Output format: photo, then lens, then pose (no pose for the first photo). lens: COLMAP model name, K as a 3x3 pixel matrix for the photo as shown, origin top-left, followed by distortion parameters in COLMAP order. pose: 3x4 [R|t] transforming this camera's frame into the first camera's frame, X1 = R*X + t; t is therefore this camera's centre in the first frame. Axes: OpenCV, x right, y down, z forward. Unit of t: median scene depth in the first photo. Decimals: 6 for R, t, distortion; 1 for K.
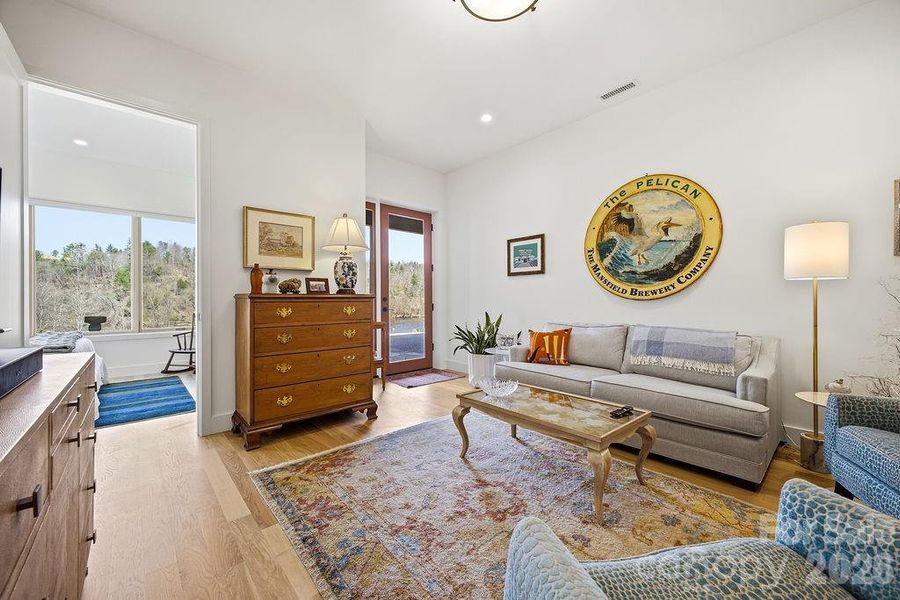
lens RADIAL K [[357.2, 0, 452.0], [0, 357.2, 299.2], [0, 0, 1]] dist [0.012500, -0.001074]
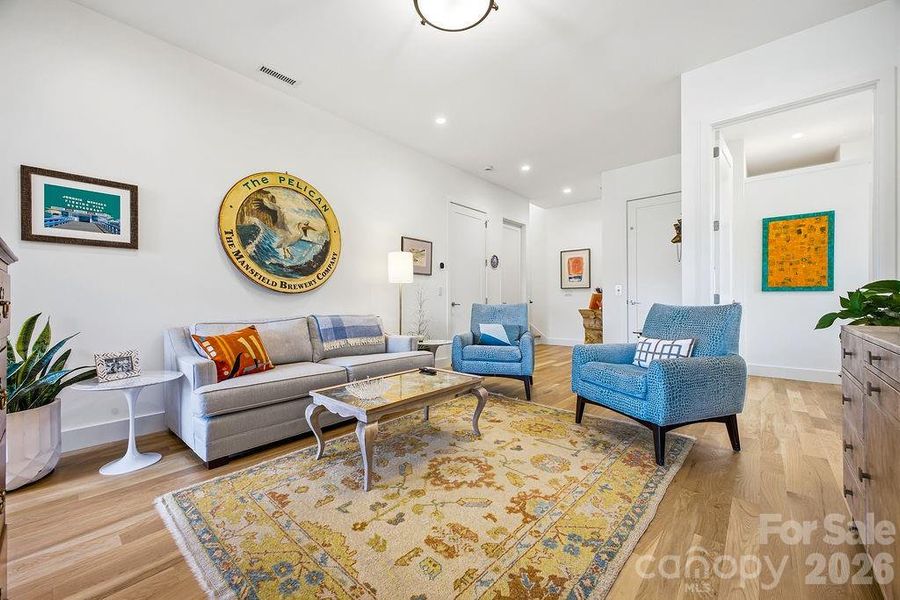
lens RADIAL K [[357.2, 0, 444.7], [0, 357.2, 300.5], [0, 0, 1]] dist [0.012500, -0.001074]
pose [[-0.121727, 0.001405, 0.992563, -0.549915], [0.002830, 0.999995, -0.001069, 0.026328], [-0.992560, 0.002679, -0.121731, 0.677020]]
